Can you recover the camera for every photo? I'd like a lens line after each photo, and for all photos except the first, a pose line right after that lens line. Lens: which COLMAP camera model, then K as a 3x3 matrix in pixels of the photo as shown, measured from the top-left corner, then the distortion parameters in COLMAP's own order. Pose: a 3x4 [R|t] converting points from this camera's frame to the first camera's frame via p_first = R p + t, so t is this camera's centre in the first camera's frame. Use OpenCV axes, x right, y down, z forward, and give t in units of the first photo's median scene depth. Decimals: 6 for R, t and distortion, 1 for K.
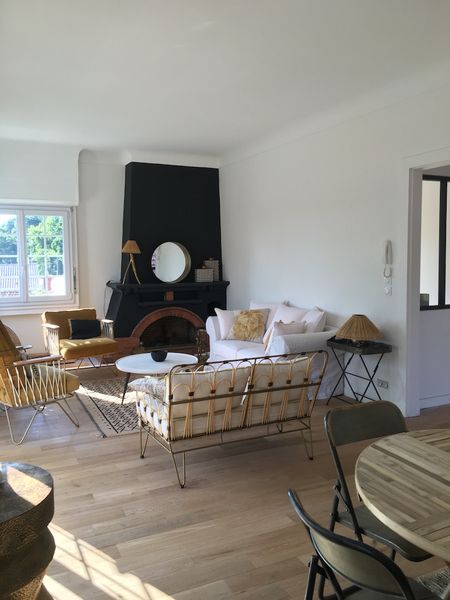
lens RADIAL K [[511.6, 0, 225.2], [0, 511.6, 287.3], [0, 0, 1]] dist [0.075833, -0.107990]
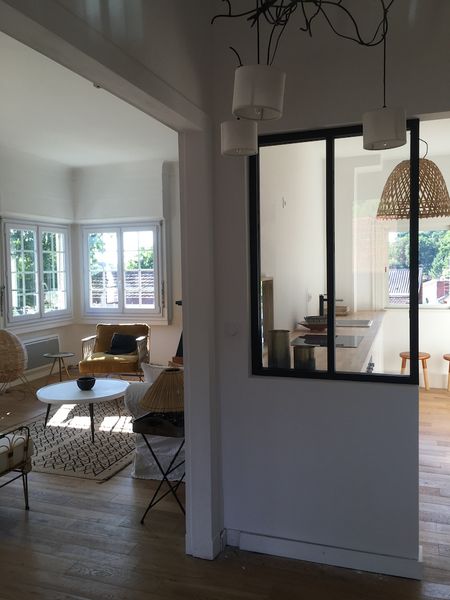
lens RADIAL K [[511.6, 0, 225.2], [0, 511.6, 287.3], [0, 0, 1]] dist [0.075833, -0.107990]
pose [[0.702559, 0.029080, -0.711031, 0.547079], [-0.035453, 0.999354, 0.005842, -0.040442], [0.710742, 0.021104, 0.703136, 0.422698]]
